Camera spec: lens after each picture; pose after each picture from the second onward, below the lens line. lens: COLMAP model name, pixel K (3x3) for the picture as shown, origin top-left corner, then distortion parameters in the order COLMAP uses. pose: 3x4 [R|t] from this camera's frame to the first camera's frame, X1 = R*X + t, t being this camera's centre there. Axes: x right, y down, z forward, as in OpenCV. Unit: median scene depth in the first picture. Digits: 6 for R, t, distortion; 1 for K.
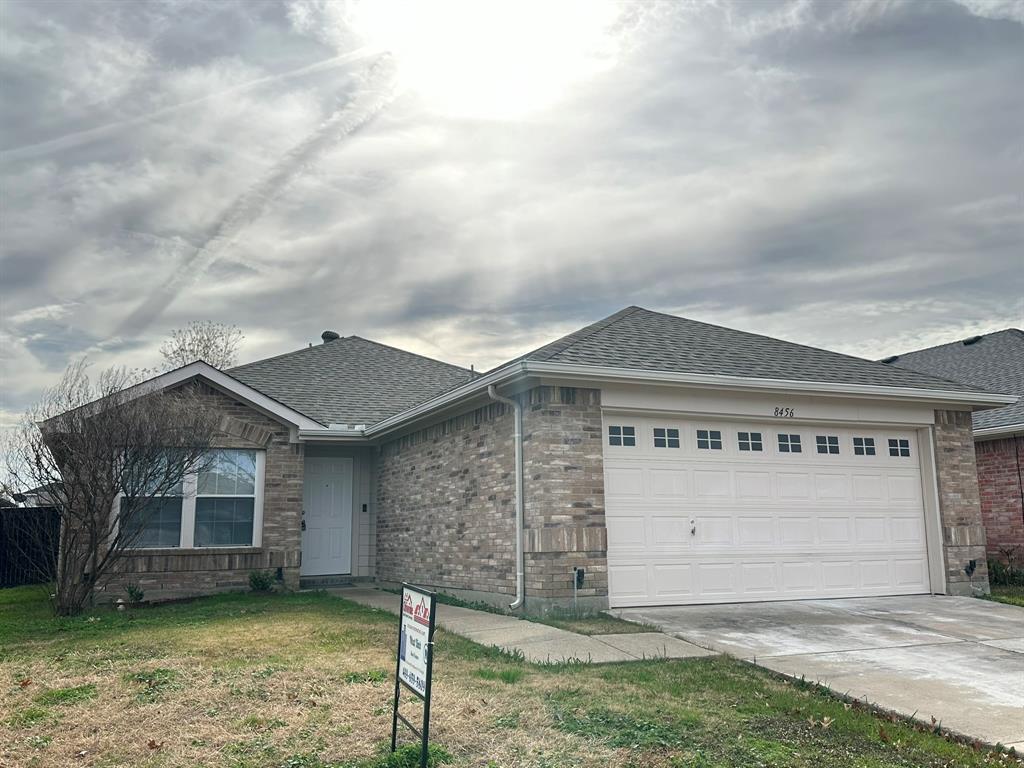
lens RADIAL K [[894.2, 0, 521.8], [0, 894.2, 350.6], [0, 0, 1]] dist [0.030220, -0.005094]
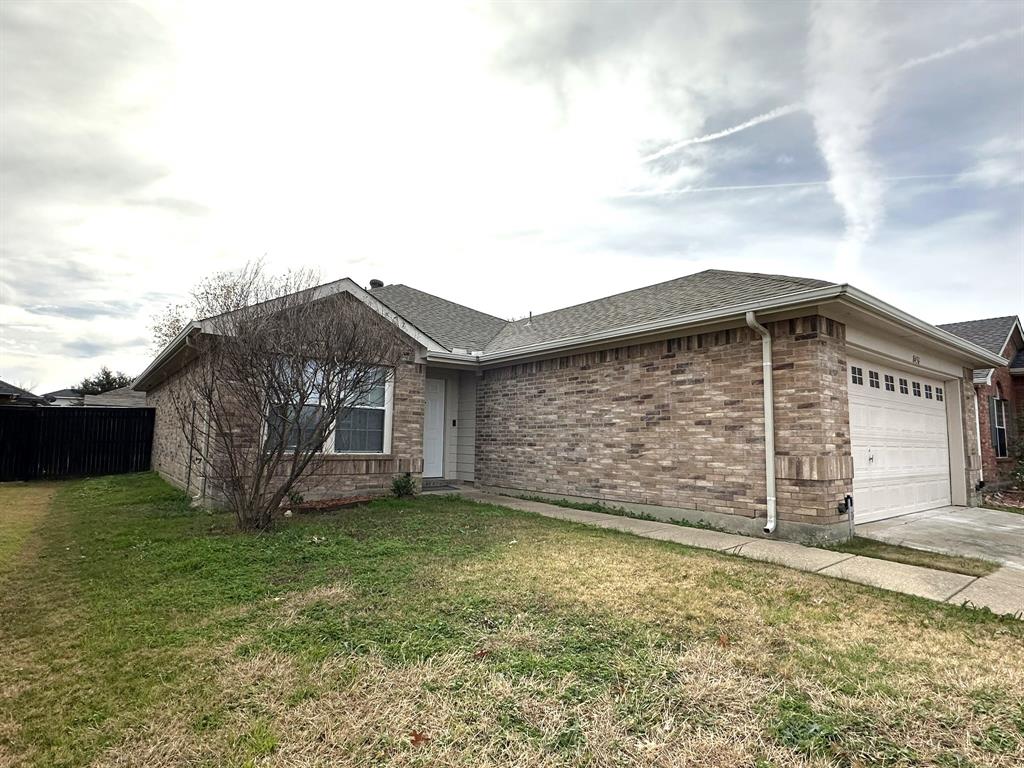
lens RADIAL K [[544.4, 0, 504.1], [0, 544.4, 385.0], [0, 0, 1]] dist [-0.041431, -0.001240]
pose [[0.976124, 0.056595, 0.209711, -0.354850], [-0.078080, 0.992350, 0.095627, 0.070025], [-0.202695, -0.109718, 0.973076, 0.390275]]
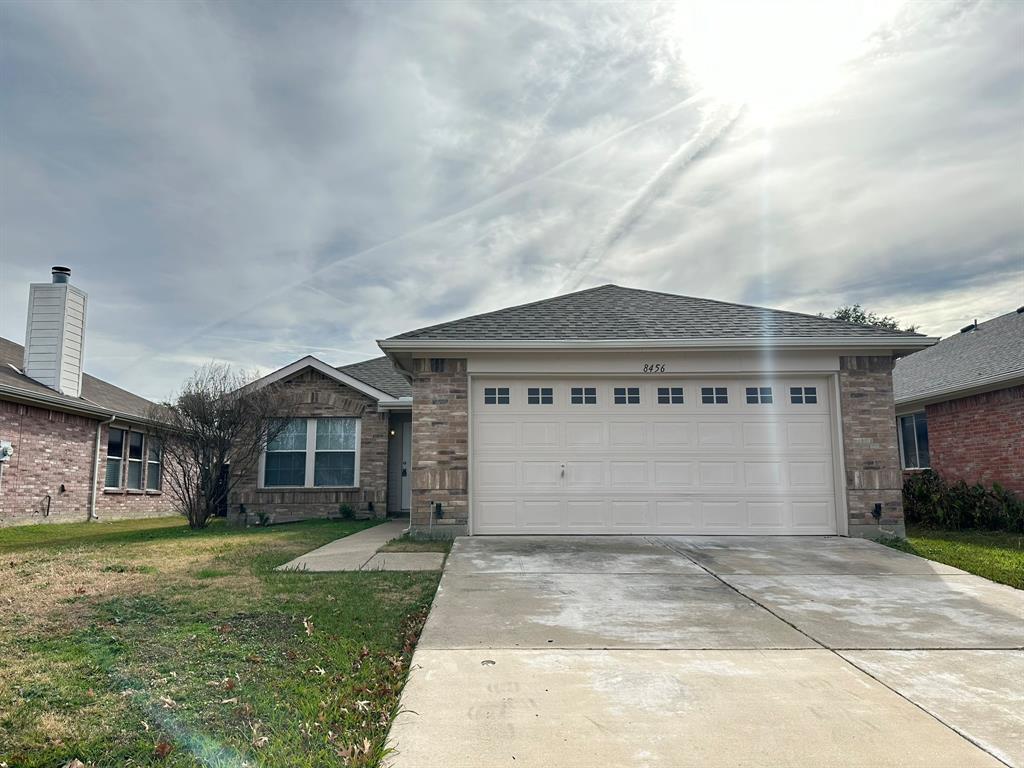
lens RADIAL K [[714.5, 0, 519.6], [0, 714.5, 378.9], [0, 0, 1]] dist [0.061604, 0.001512]
pose [[0.914666, -0.053897, -0.400602, 0.462023], [0.076336, 0.996269, 0.040256, 0.031263], [0.396938, -0.067401, 0.915367, 0.111791]]
